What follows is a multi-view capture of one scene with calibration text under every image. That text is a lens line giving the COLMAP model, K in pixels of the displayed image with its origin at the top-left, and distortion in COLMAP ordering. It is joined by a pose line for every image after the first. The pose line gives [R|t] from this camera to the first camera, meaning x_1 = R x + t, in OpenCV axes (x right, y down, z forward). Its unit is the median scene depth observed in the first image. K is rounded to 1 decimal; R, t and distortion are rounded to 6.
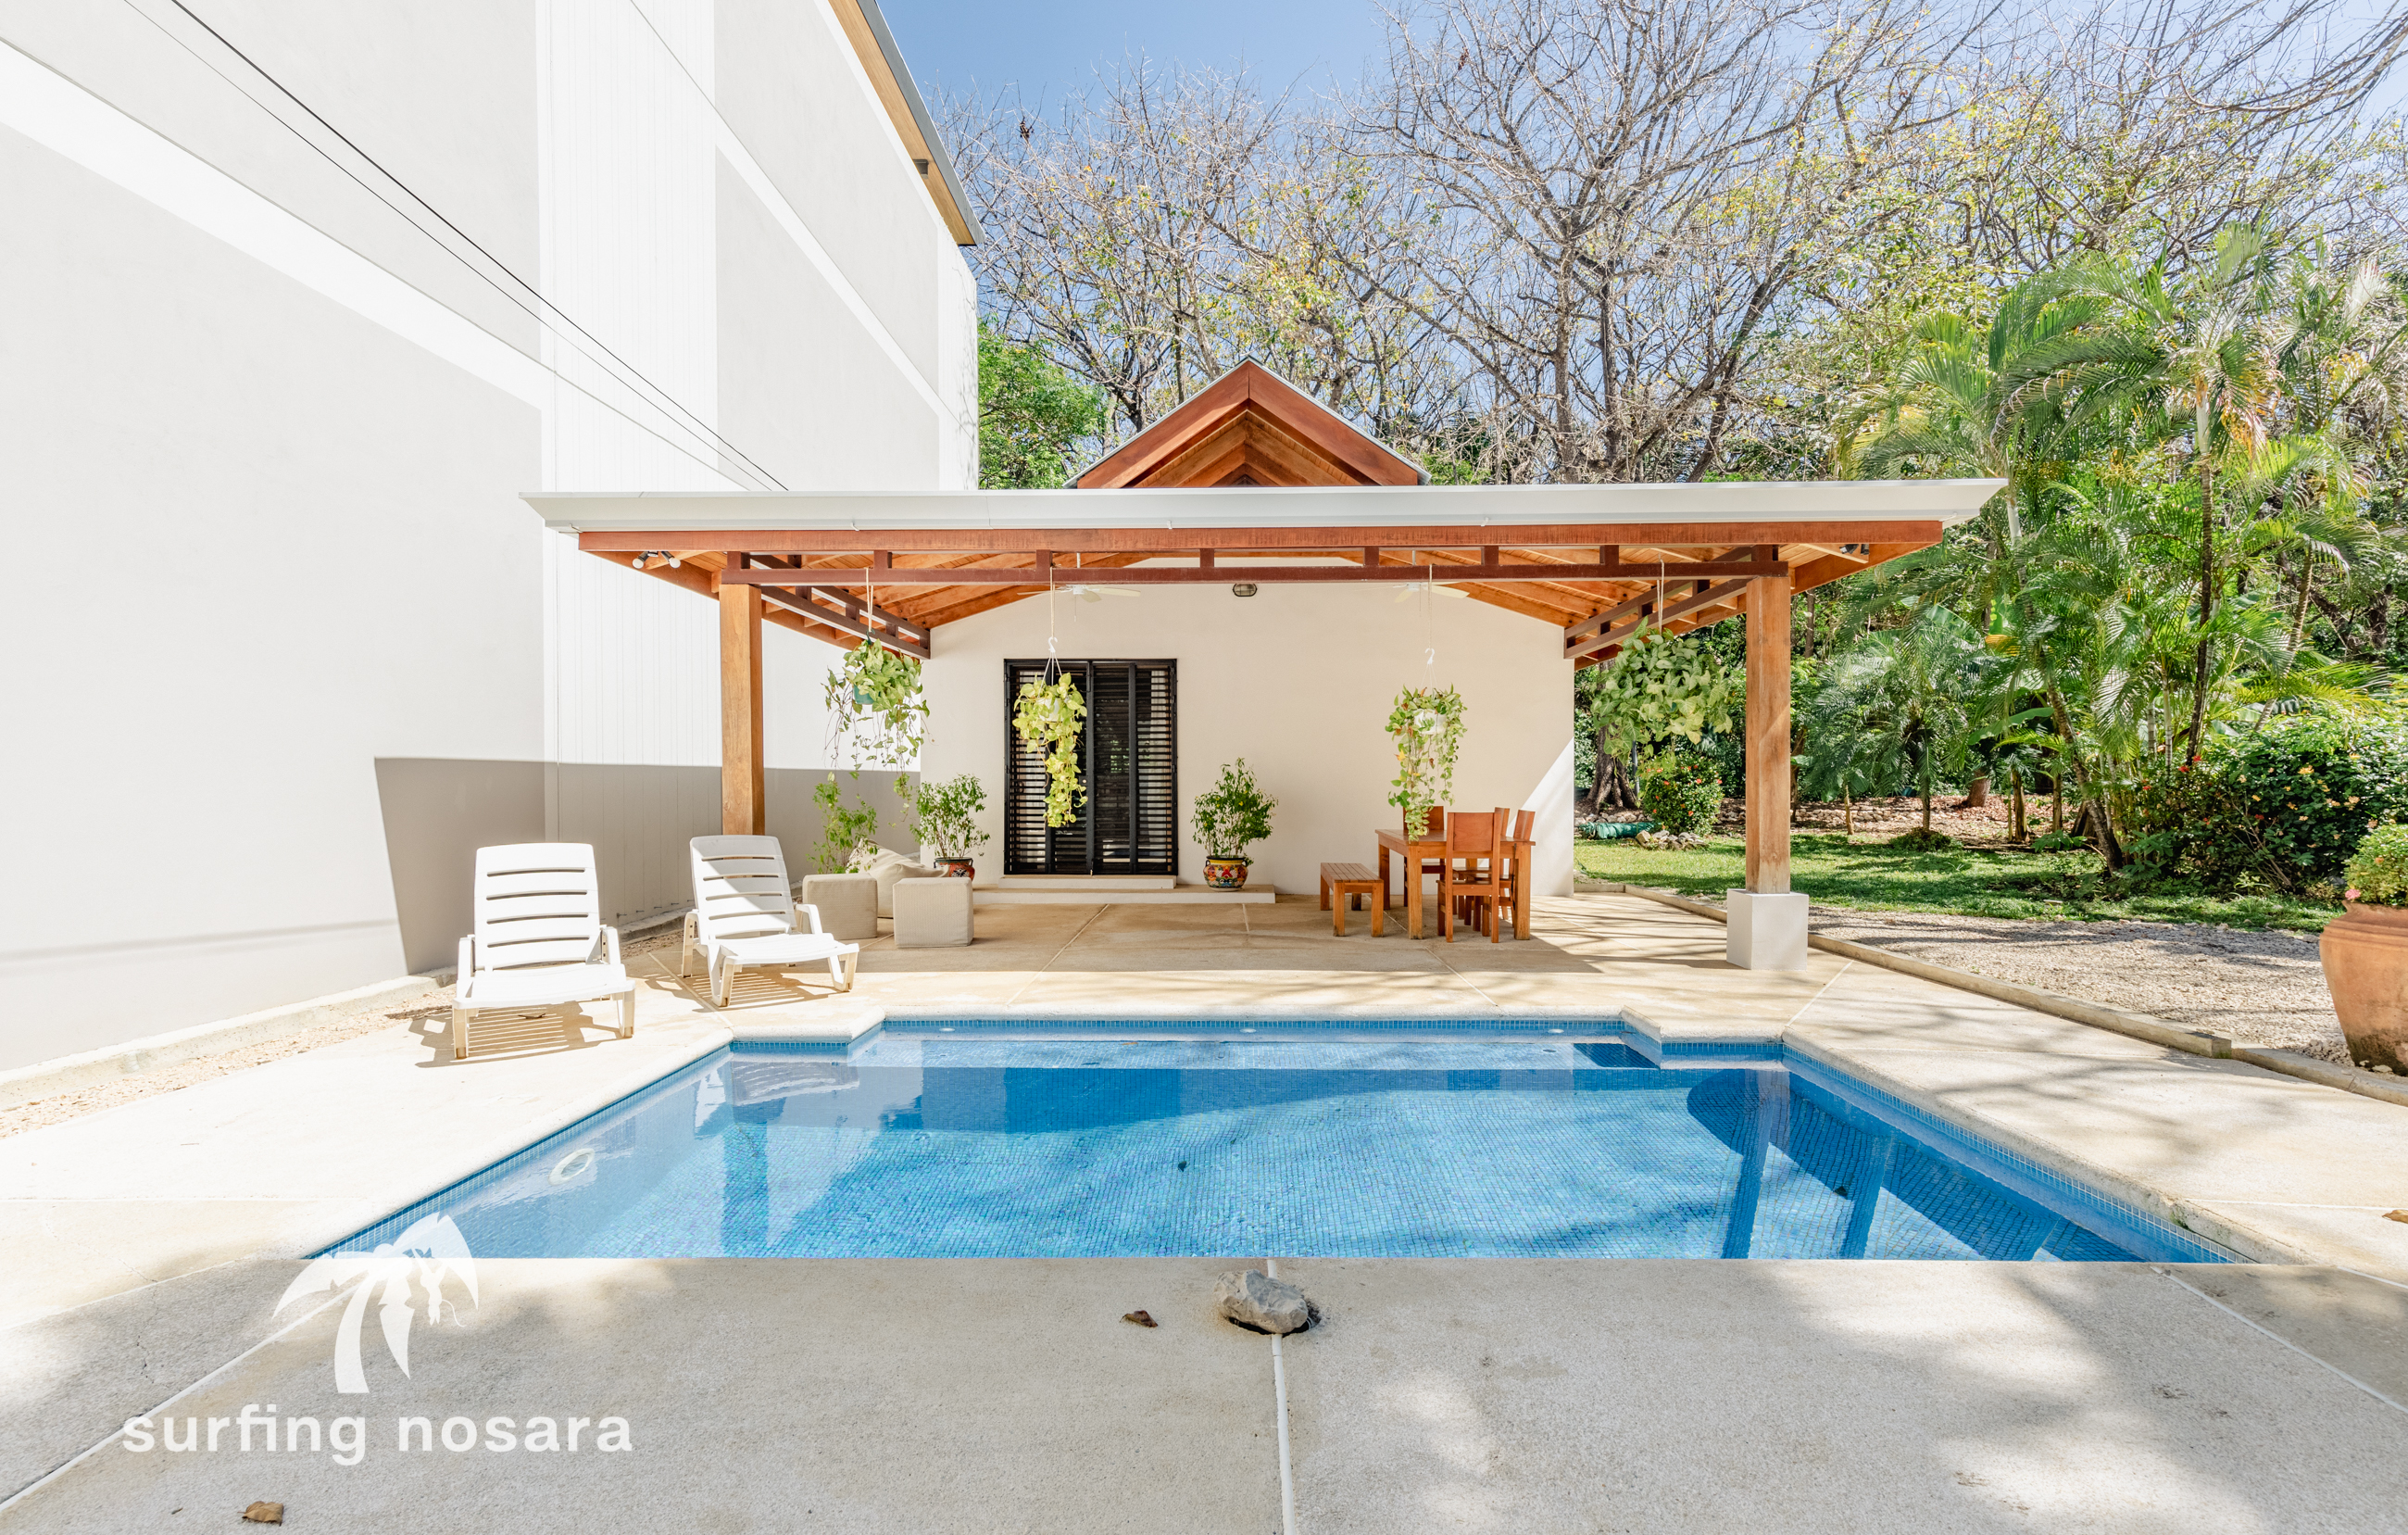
lens RADIAL K [[1103.4, 0, 1219.4], [0, 1103.4, 797.6], [0, 0, 1]] dist [0.006188, 0.000426]
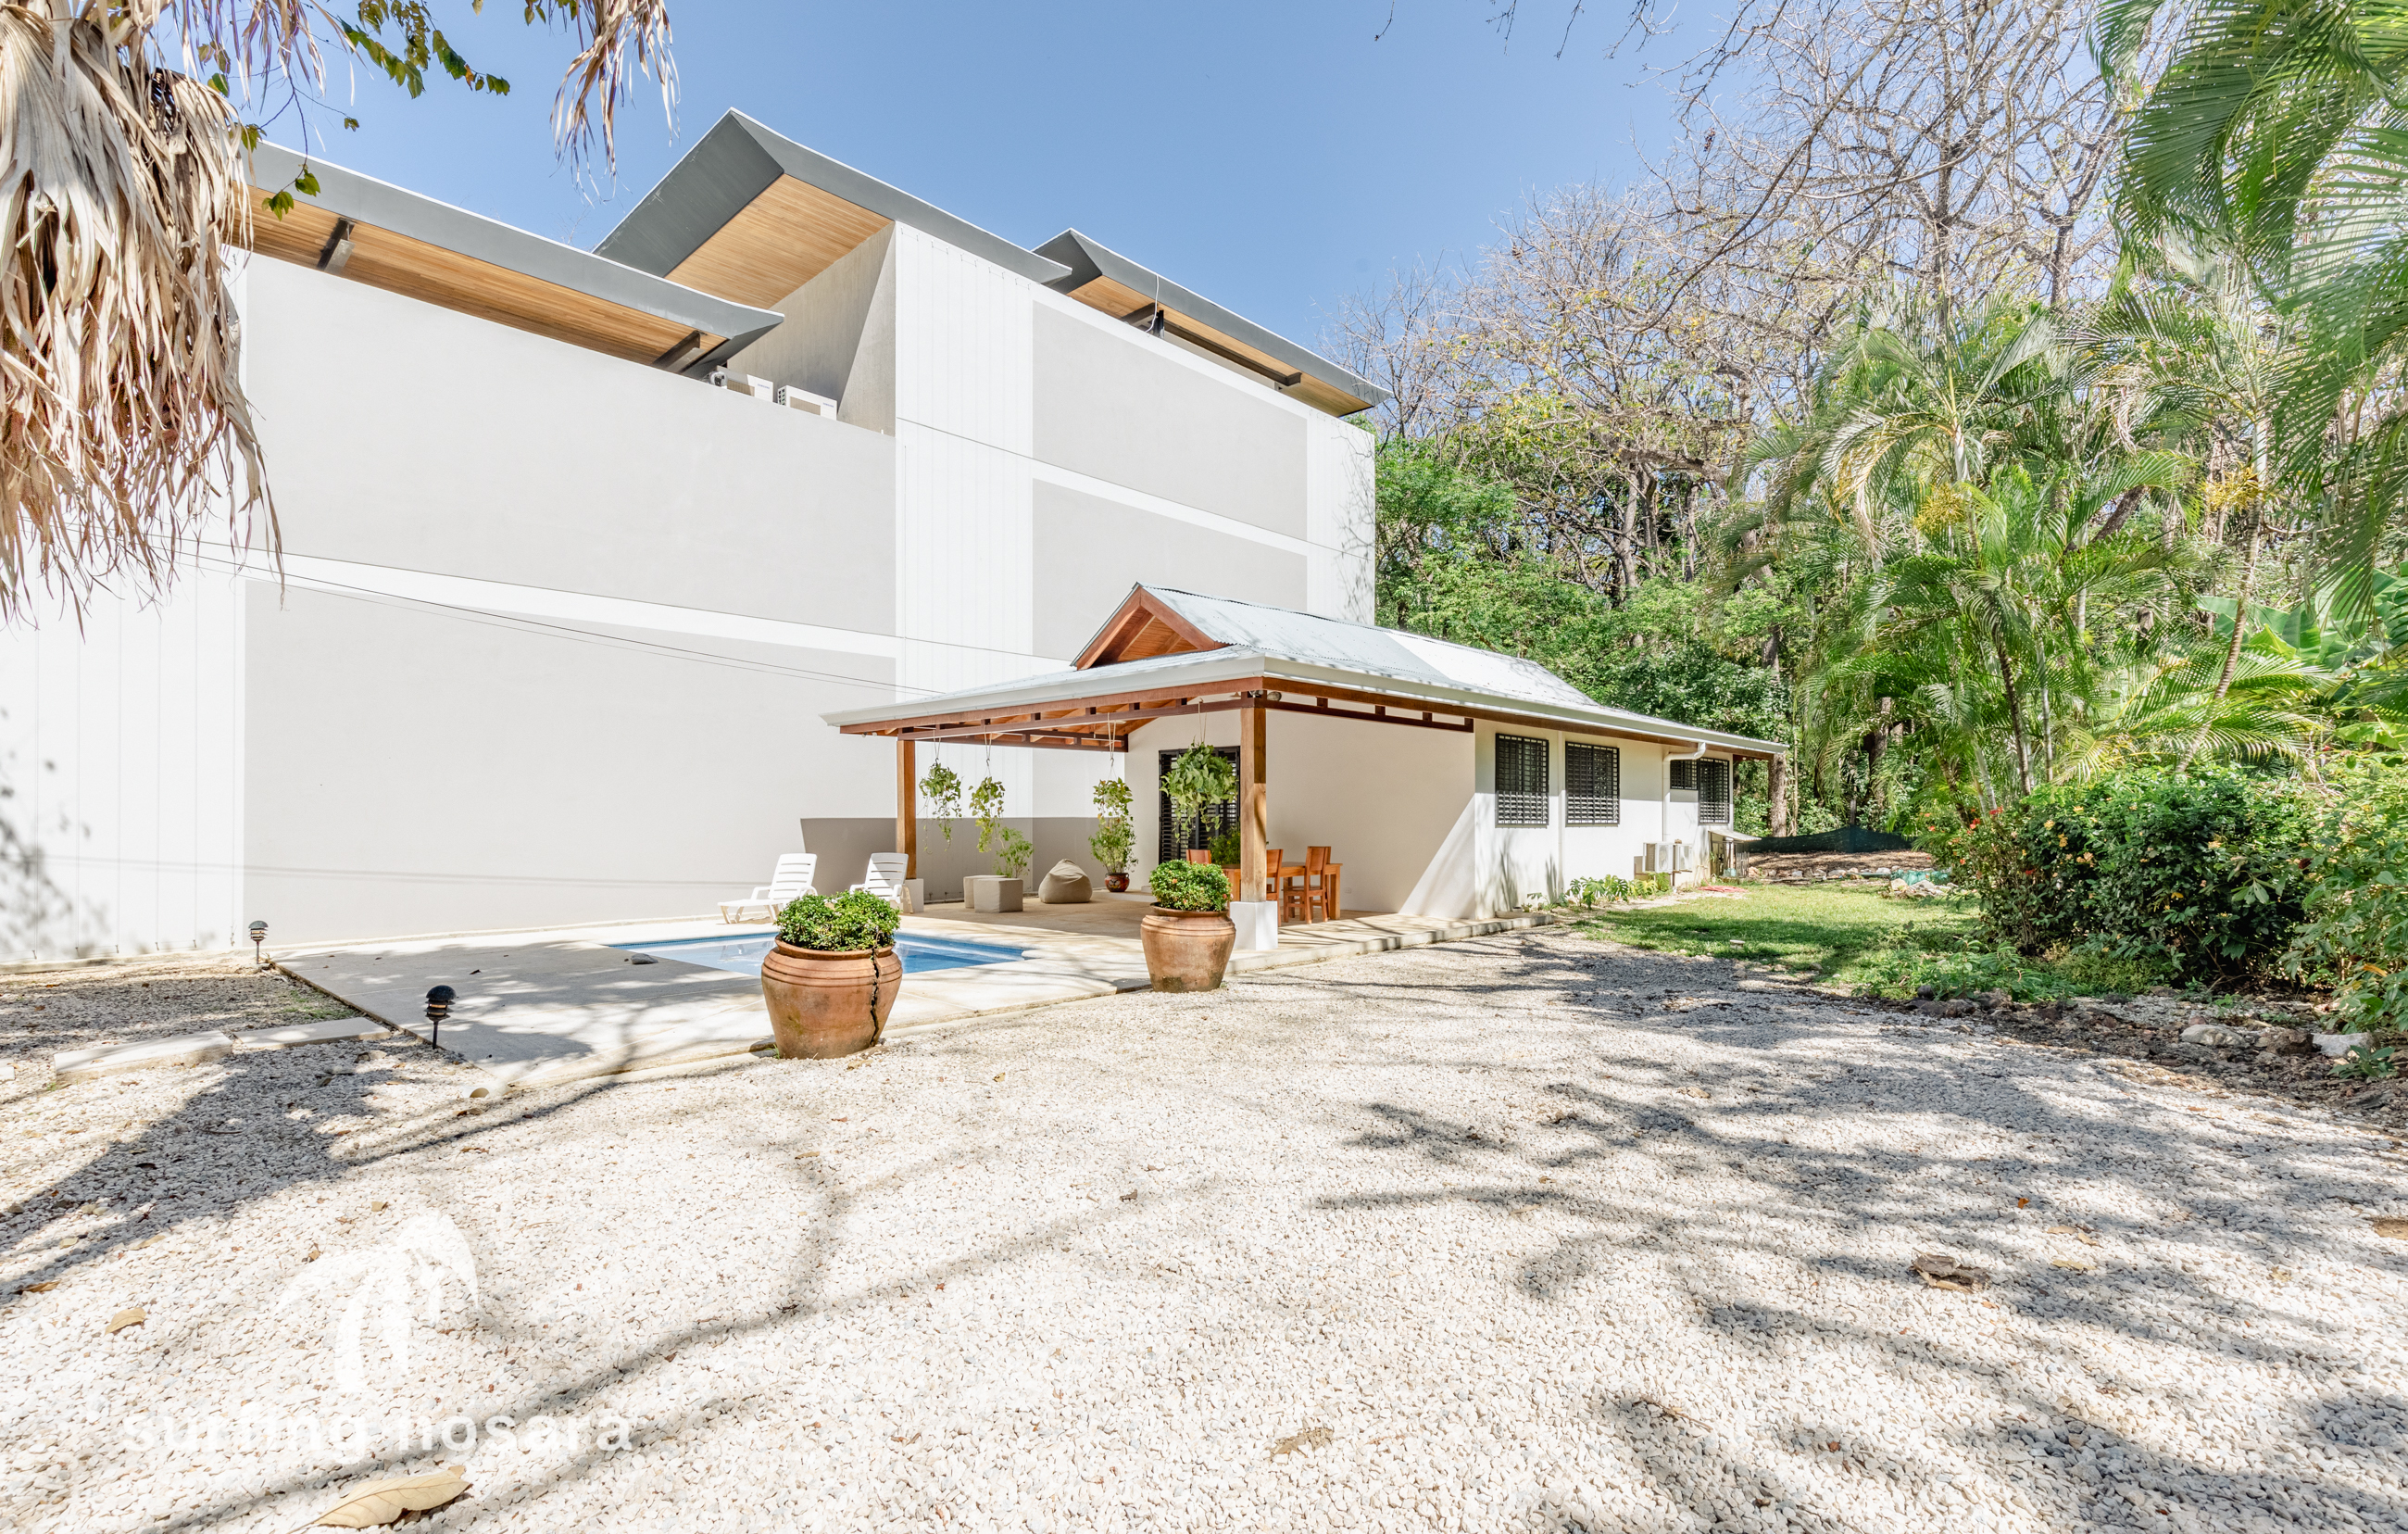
lens RADIAL K [[1103.4, 0, 1220.0], [0, 1103.4, 816.7], [0, 0, 1]] dist [0.006188, 0.000426]
pose [[0.747766, -0.000059, -0.663962, 1.157979], [-0.008080, 0.999925, -0.009190, -0.018446], [0.663913, 0.012237, 0.747710, -0.179765]]
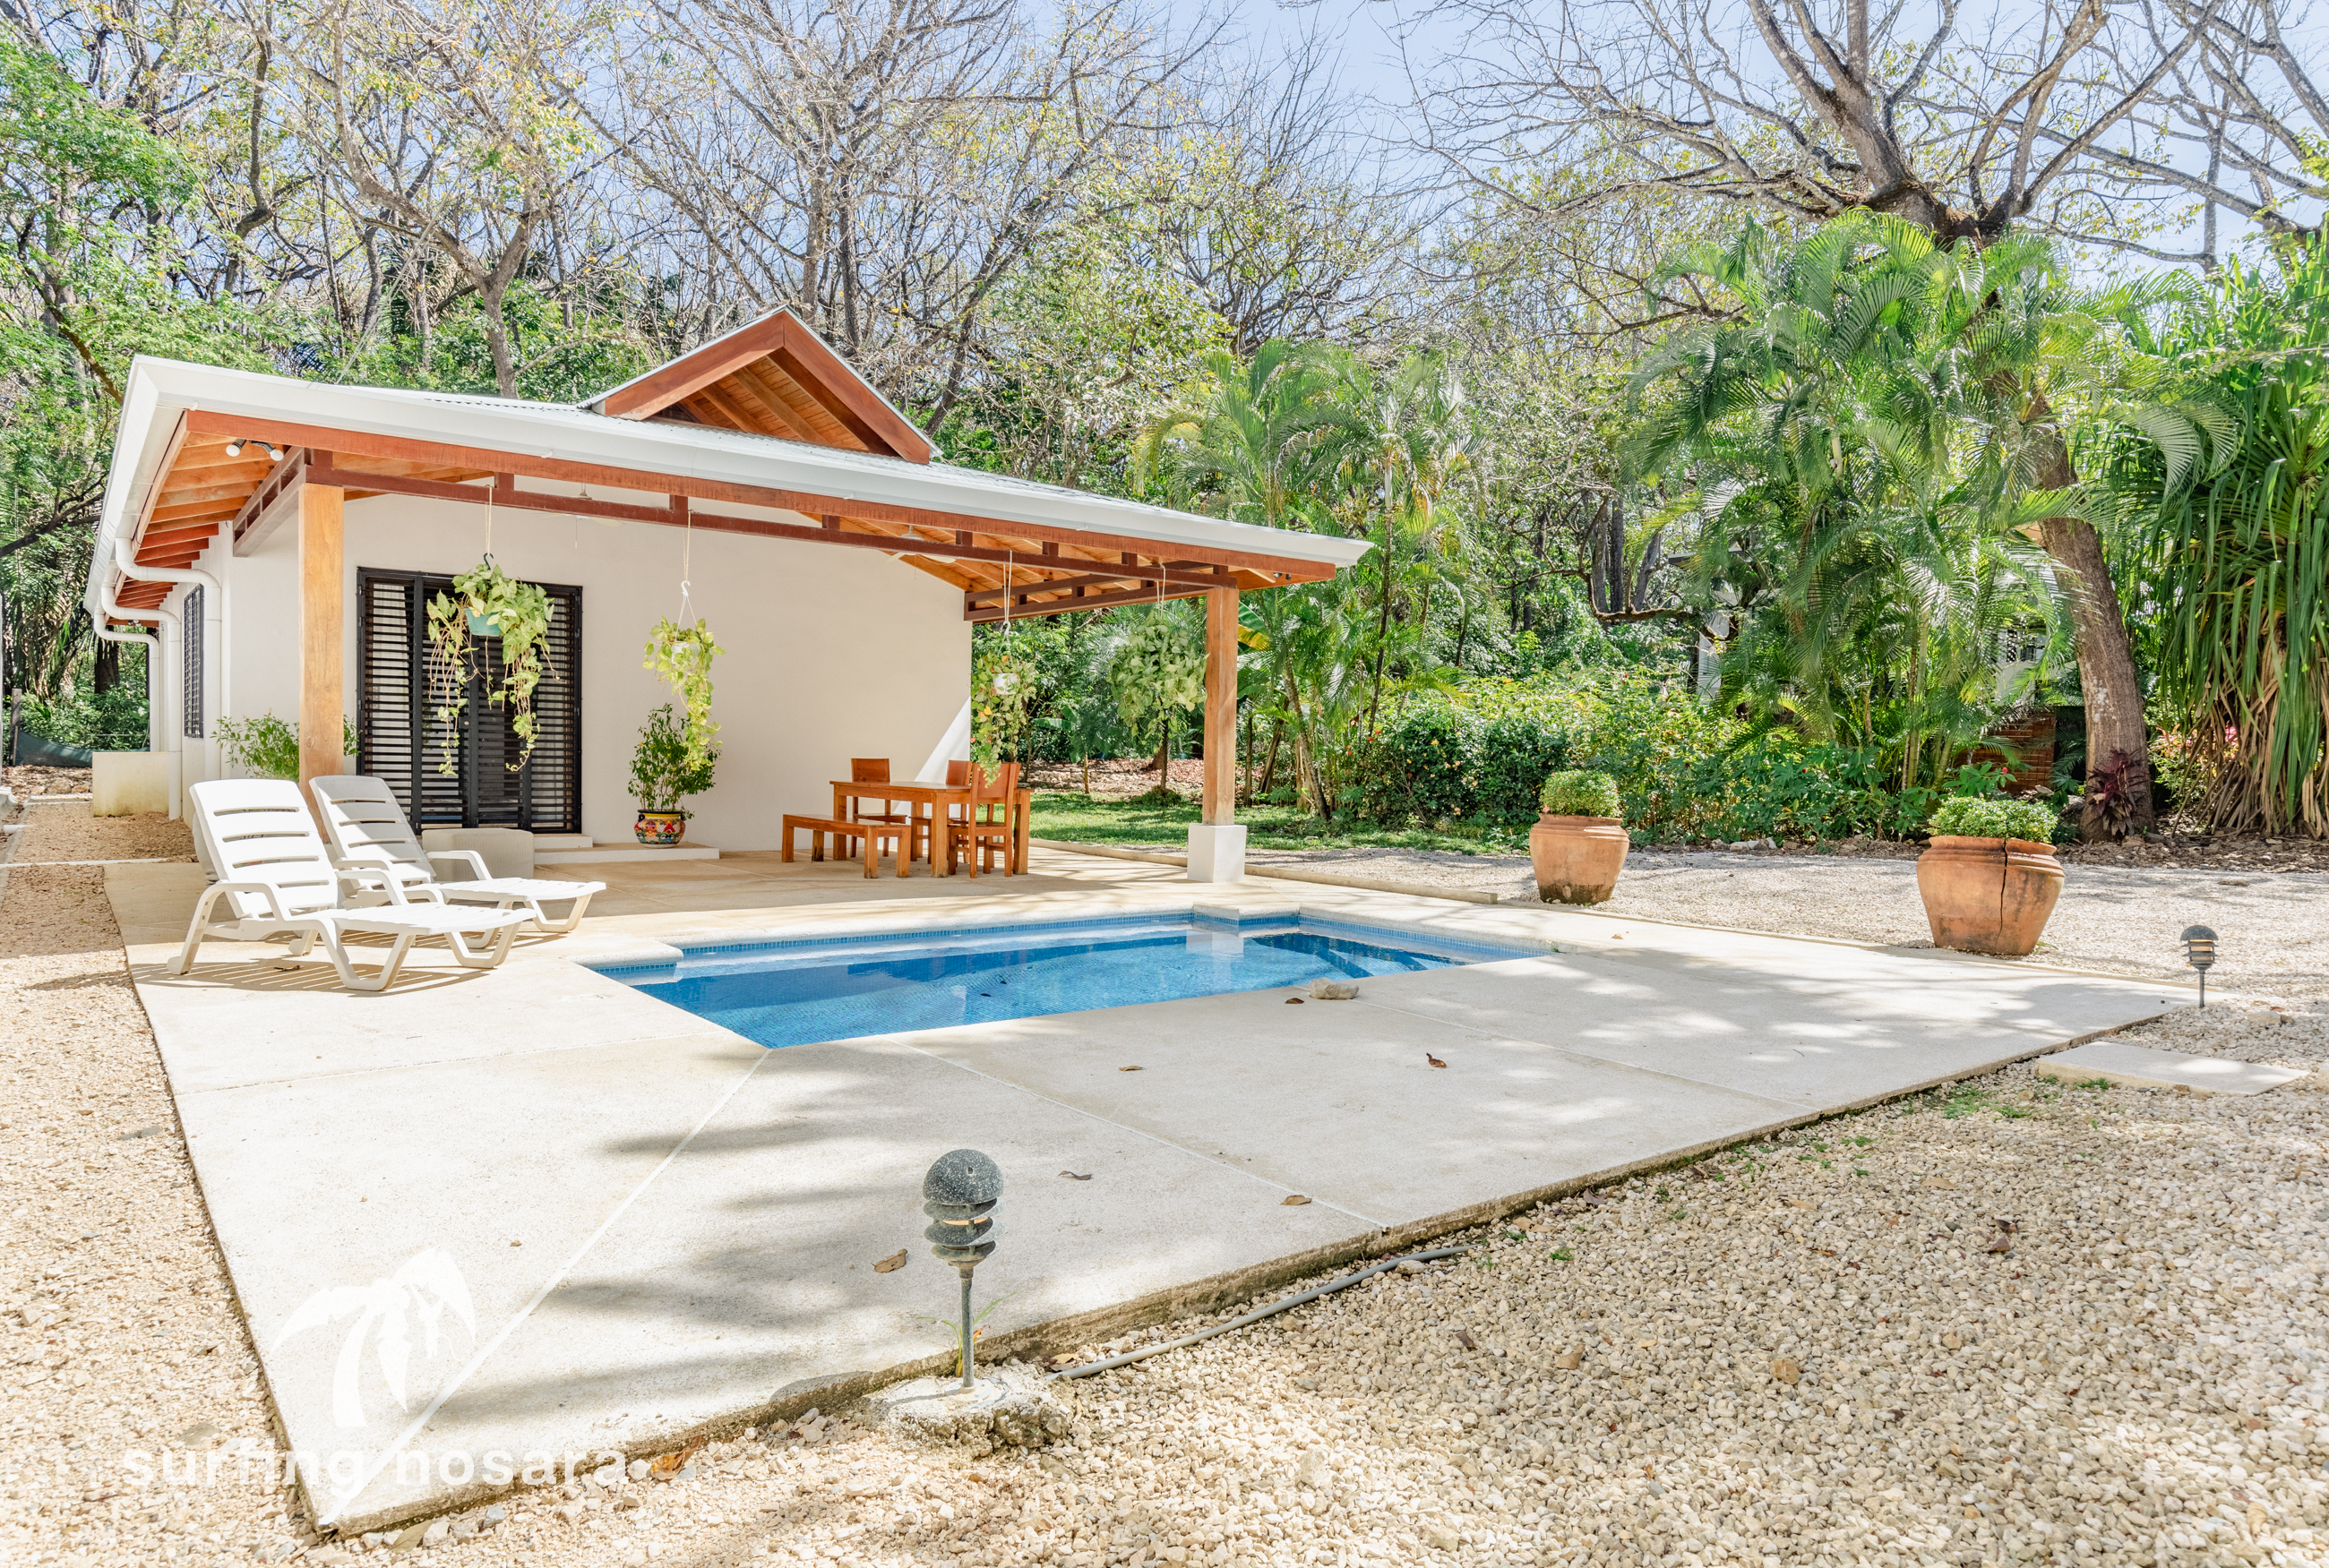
lens RADIAL K [[1425.1, 0, 1164.0], [0, 1425.1, 790.1], [0, 0, 1]] dist [0.029853, 0.000272]
pose [[0.776698, 0.000848, 0.629873, -0.487726], [-0.014613, 0.999754, 0.016673, 0.012522], [-0.629704, -0.022154, 0.776519, -0.223323]]
